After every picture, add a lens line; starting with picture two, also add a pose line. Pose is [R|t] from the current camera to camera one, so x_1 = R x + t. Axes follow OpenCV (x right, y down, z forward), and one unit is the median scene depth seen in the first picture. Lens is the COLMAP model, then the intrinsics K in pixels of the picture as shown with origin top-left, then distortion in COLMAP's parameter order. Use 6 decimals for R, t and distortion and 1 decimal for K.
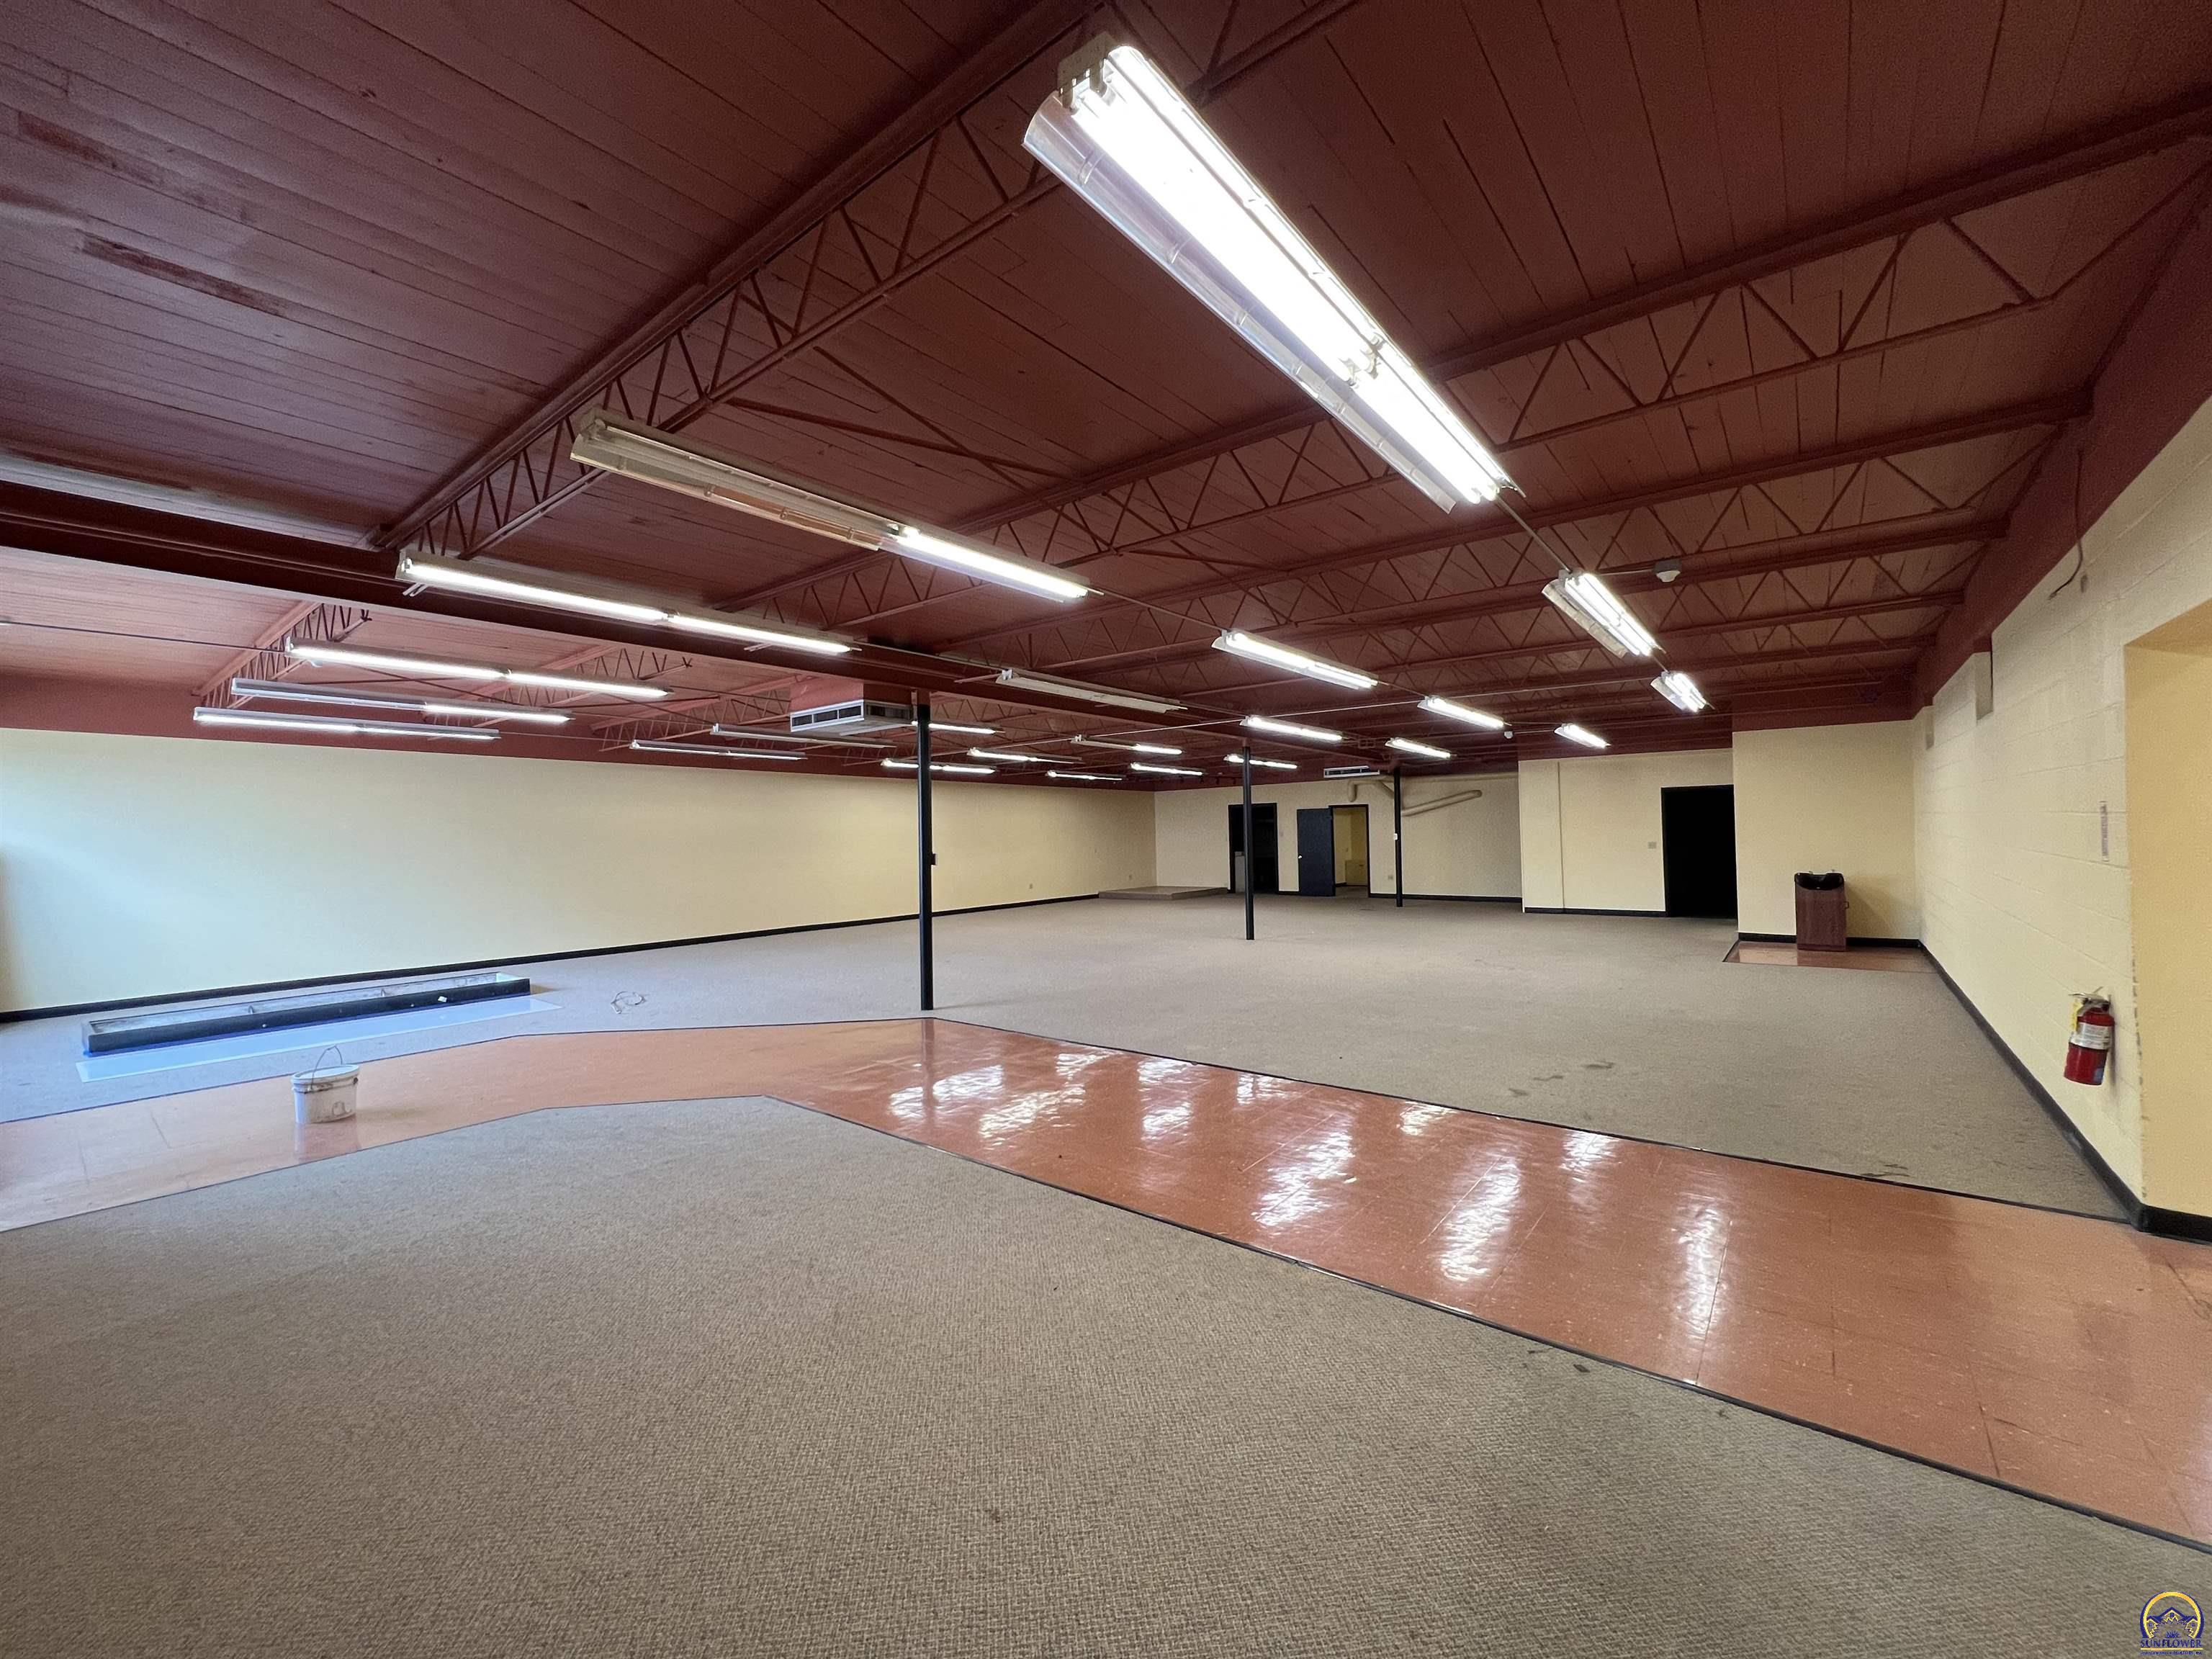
lens RADIAL K [[886.2, 0, 1107.8], [0, 886.2, 826.4], [0, 0, 1]] dist [-0.000170, -0.000007]
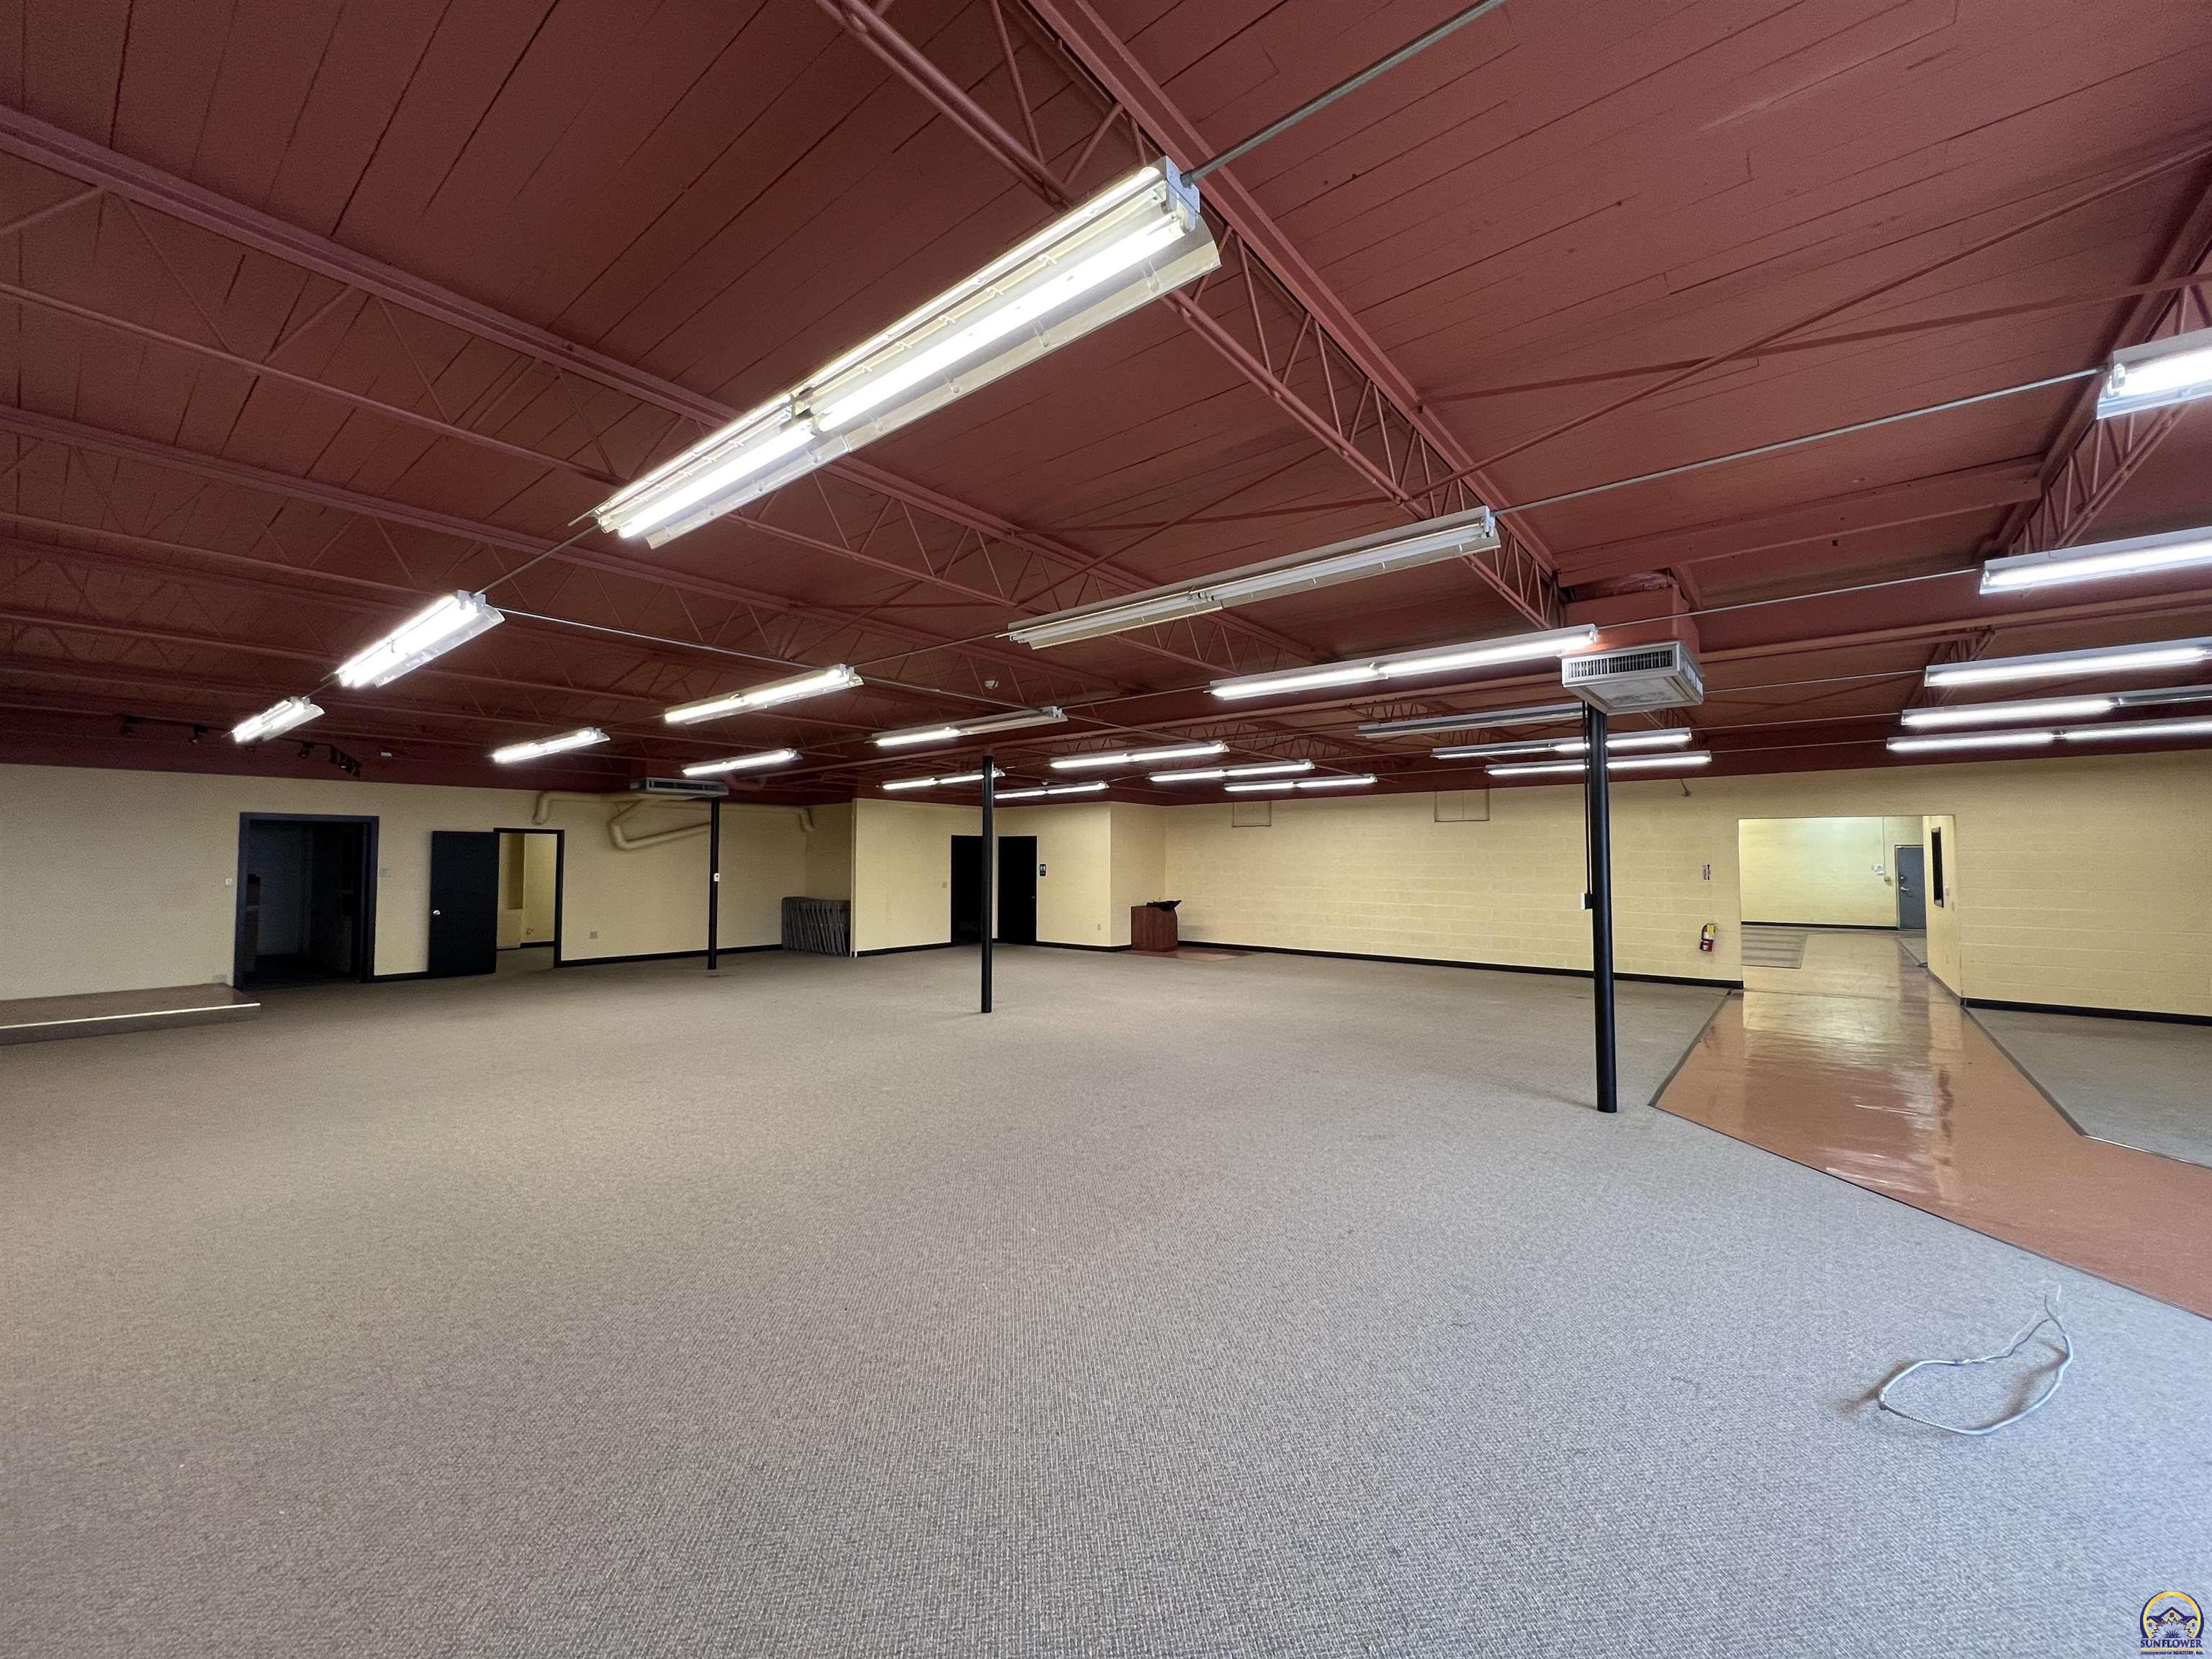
lens RADIAL K [[886.2, 0, 1105.8], [0, 886.2, 829.8], [0, 0, 1]] dist [-0.000170, -0.000007]
pose [[0.004566, 0.054870, 0.998483, -0.543272], [-0.013349, 0.998408, -0.054805, 0.010054], [-0.999900, -0.013078, 0.005291, 0.784410]]
